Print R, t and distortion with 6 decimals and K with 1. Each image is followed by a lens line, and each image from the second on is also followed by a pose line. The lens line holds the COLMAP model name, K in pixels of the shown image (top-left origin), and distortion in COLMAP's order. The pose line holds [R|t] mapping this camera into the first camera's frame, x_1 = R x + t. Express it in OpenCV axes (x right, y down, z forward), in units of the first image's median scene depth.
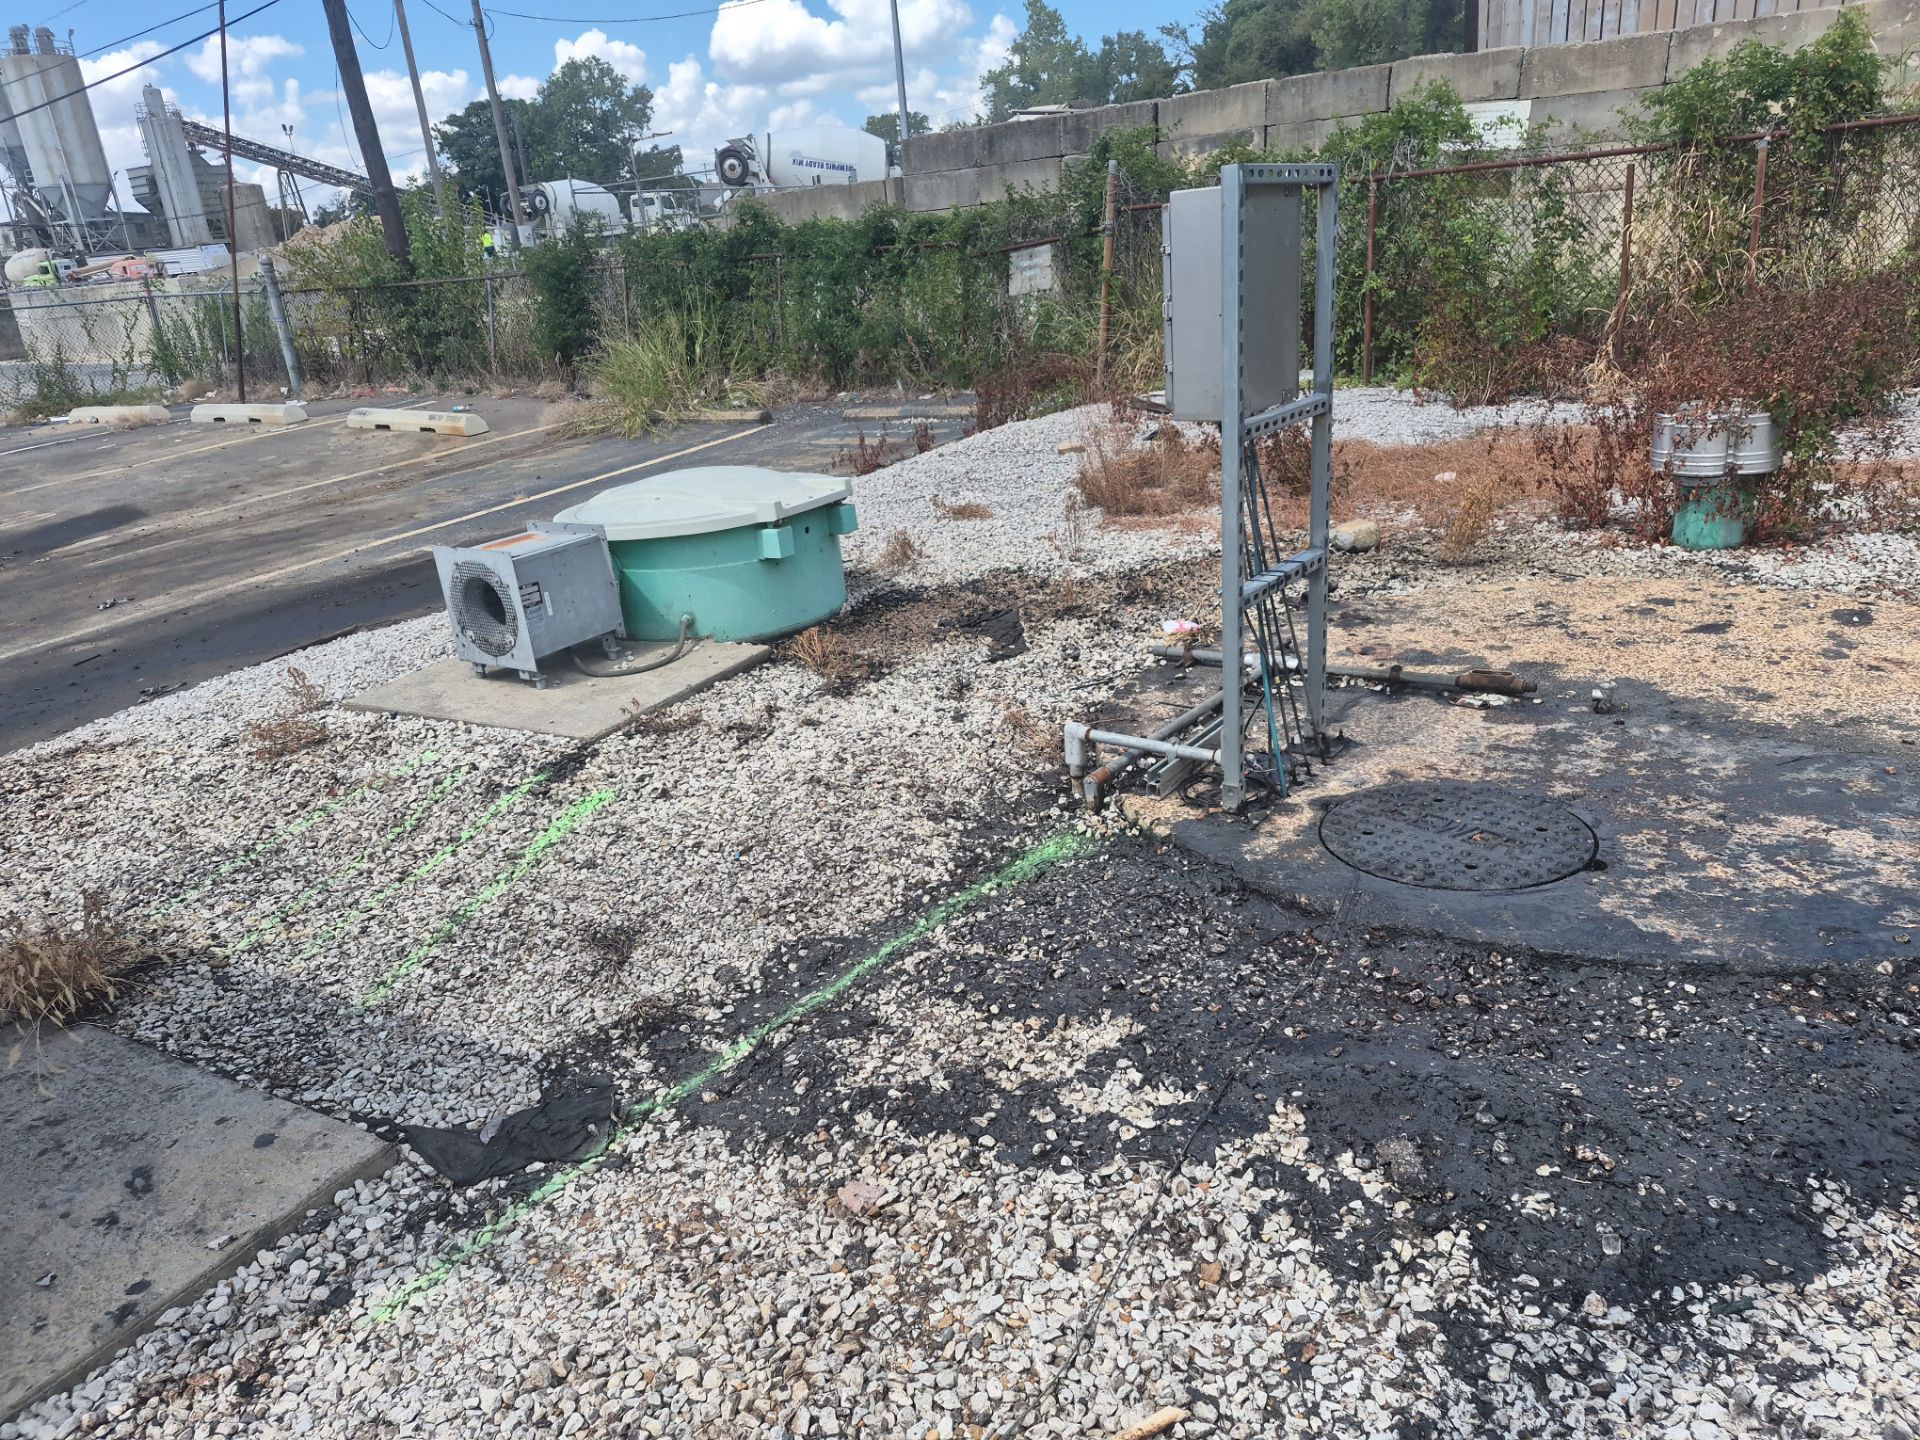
lens RADIAL K [[1308.1, 0, 1023.5], [0, 1308.1, 726.1], [0, 0, 1]] dist [0.062543, -0.062695]
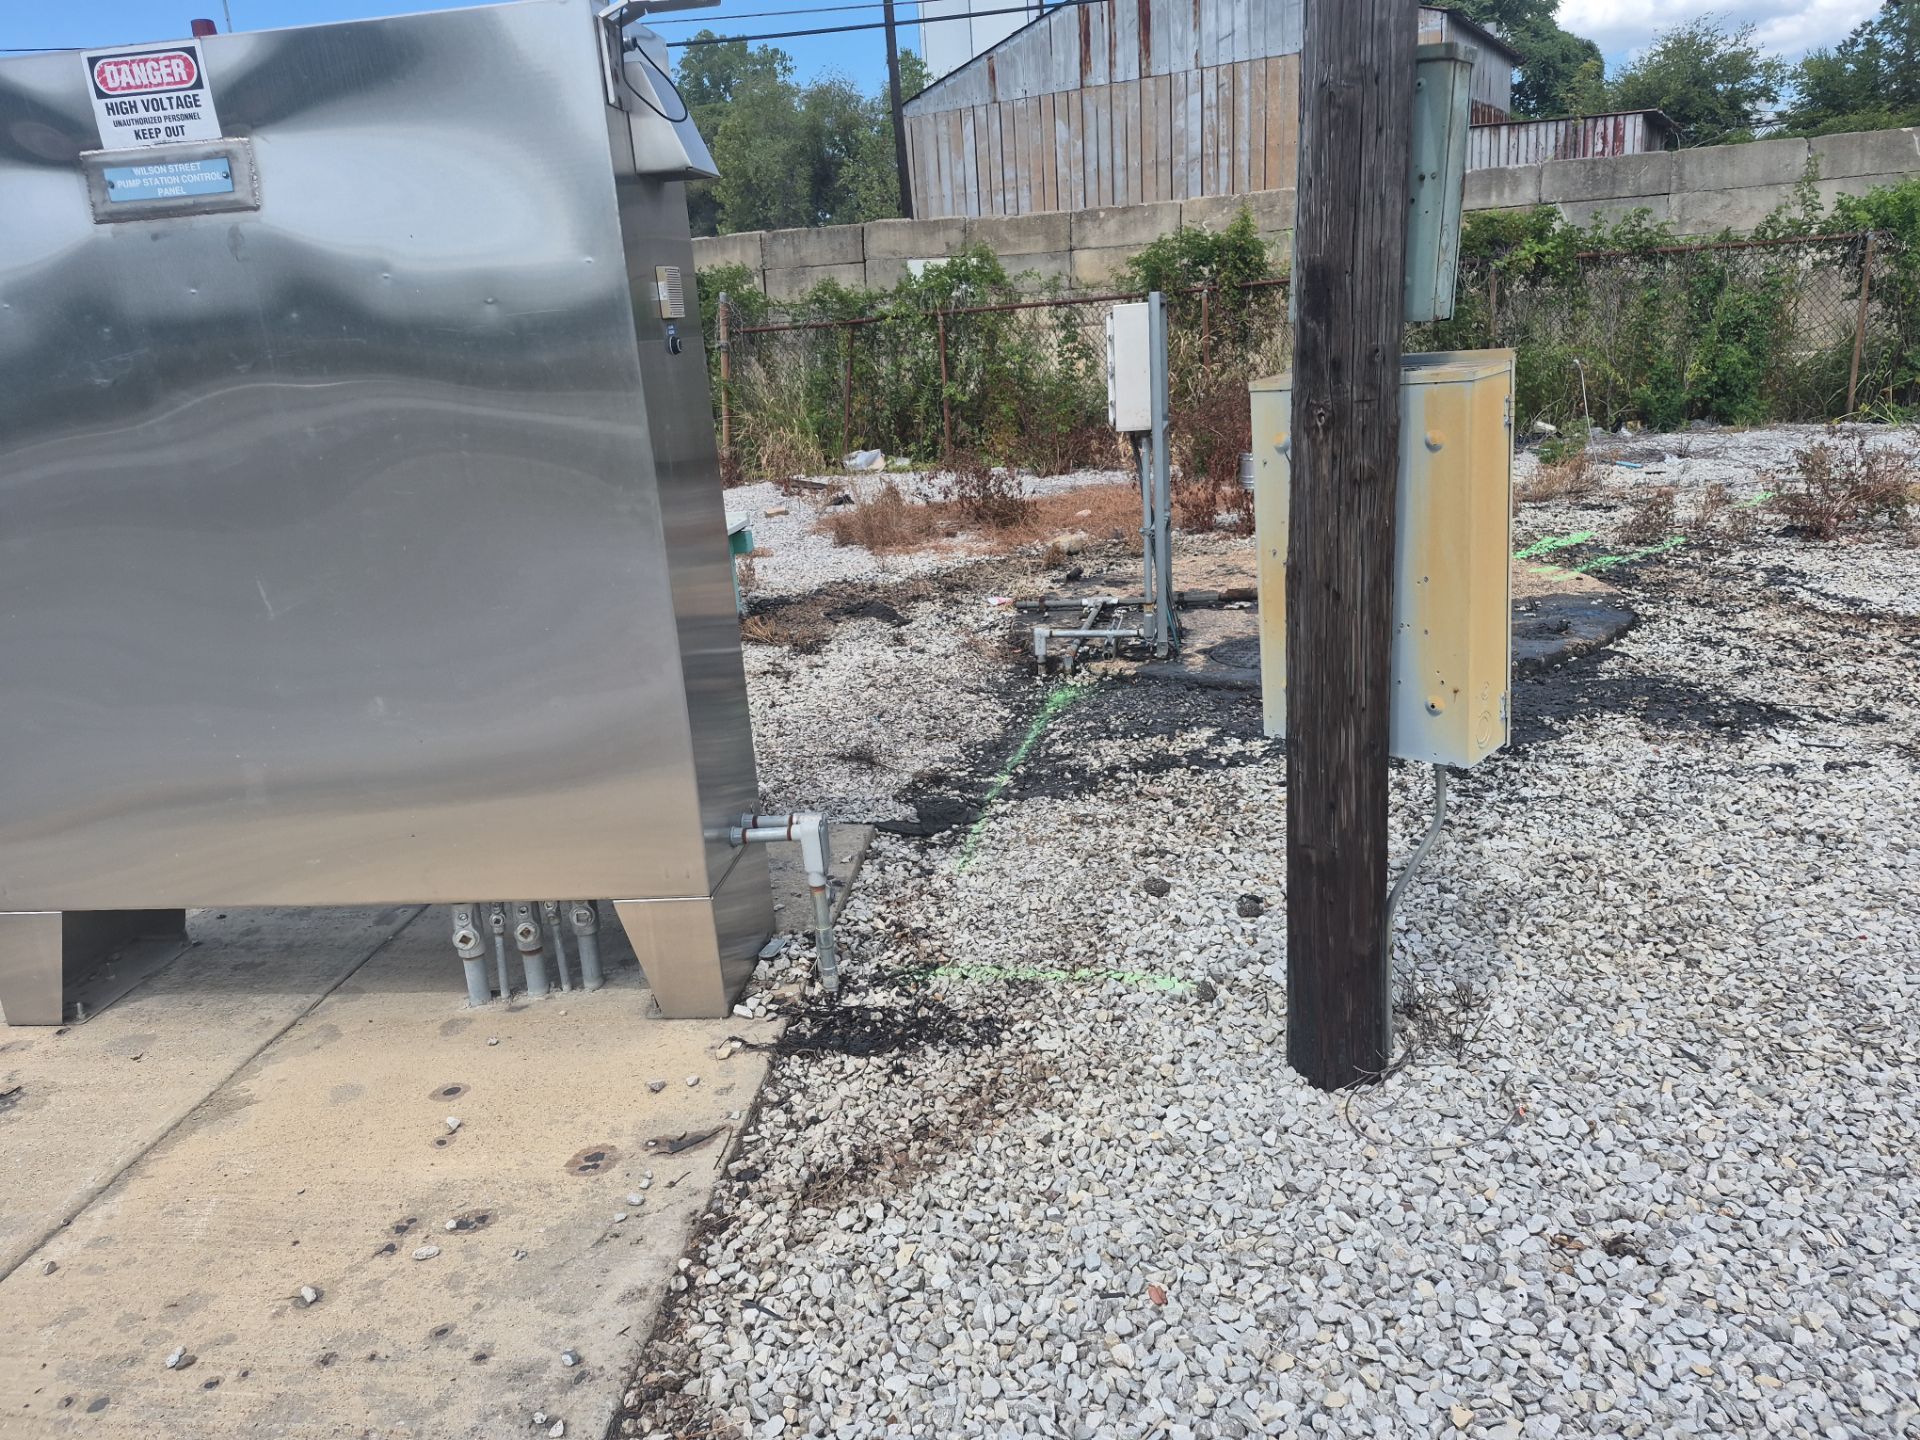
lens RADIAL K [[1308.1, 0, 961.7], [0, 1308.1, 713.8], [0, 0, 1]] dist [0.062543, -0.062695]
pose [[0.918719, -0.094588, 0.383416, -0.630487], [0.132842, 0.988334, -0.074487, 0.195102], [-0.371898, 0.119367, 0.920567, -0.391387]]
